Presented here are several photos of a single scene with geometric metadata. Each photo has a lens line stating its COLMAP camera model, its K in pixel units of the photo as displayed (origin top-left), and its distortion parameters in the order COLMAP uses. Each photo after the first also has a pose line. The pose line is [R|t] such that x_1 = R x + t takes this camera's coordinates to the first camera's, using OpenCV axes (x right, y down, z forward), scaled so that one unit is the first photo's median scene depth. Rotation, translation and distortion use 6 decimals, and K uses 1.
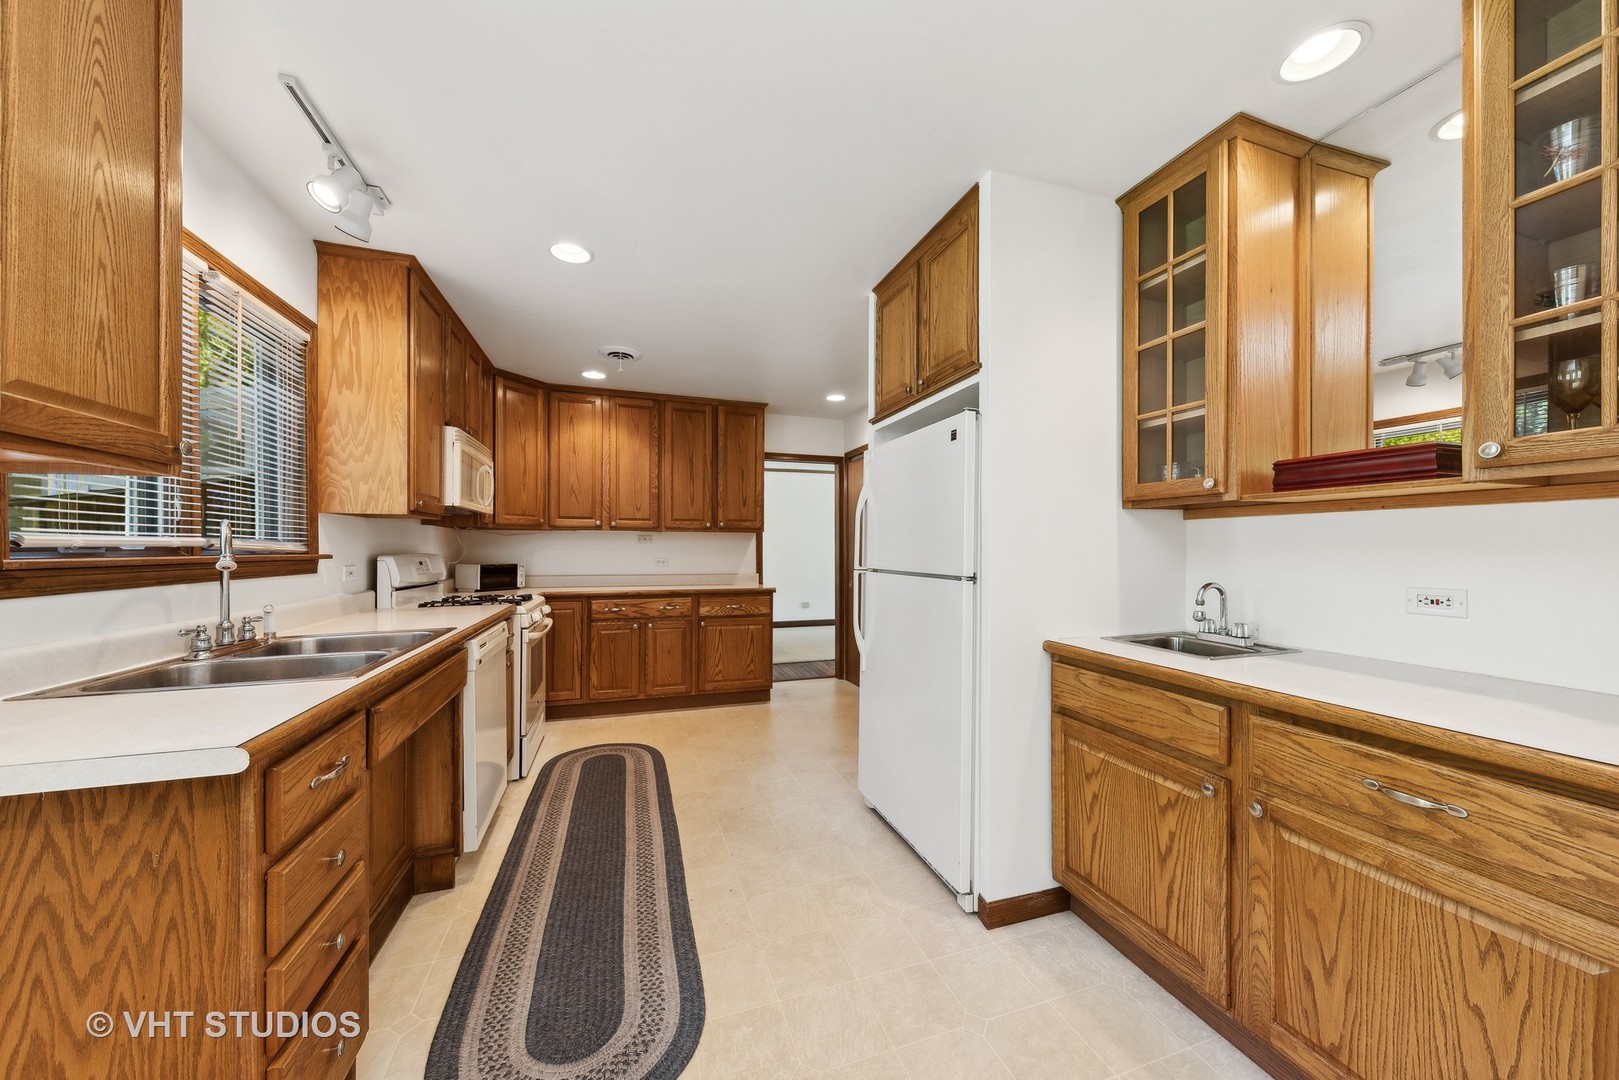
lens RADIAL K [[572.7, 0, 810.1], [0, 572.7, 552.1], [0, 0, 1]] dist [0.001233, 0.000066]
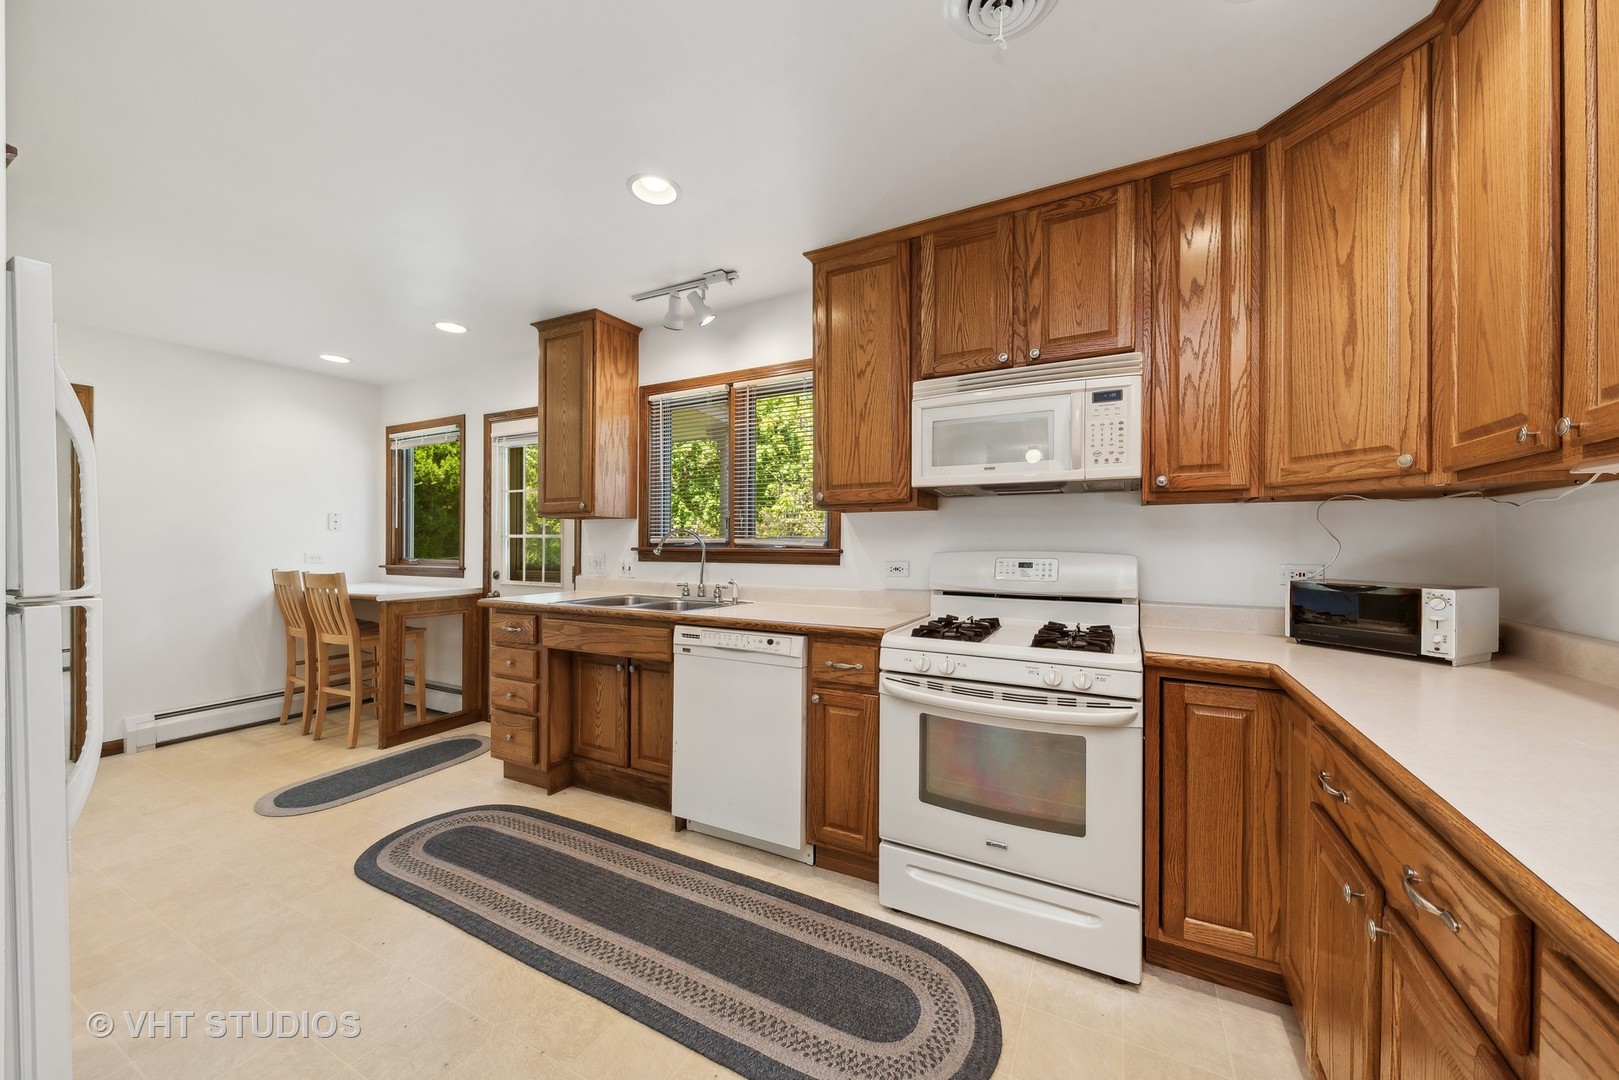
lens RADIAL K [[563.9, 0, 809.5], [0, 563.9, 540.0], [0, 0, 1]] dist [0.002181, 0.000099]
pose [[-0.712221, -0.002059, -0.701952, 0.001745], [-0.002483, 0.999997, -0.000414, -0.015975], [0.701951, 0.001448, -0.712224, 1.814200]]
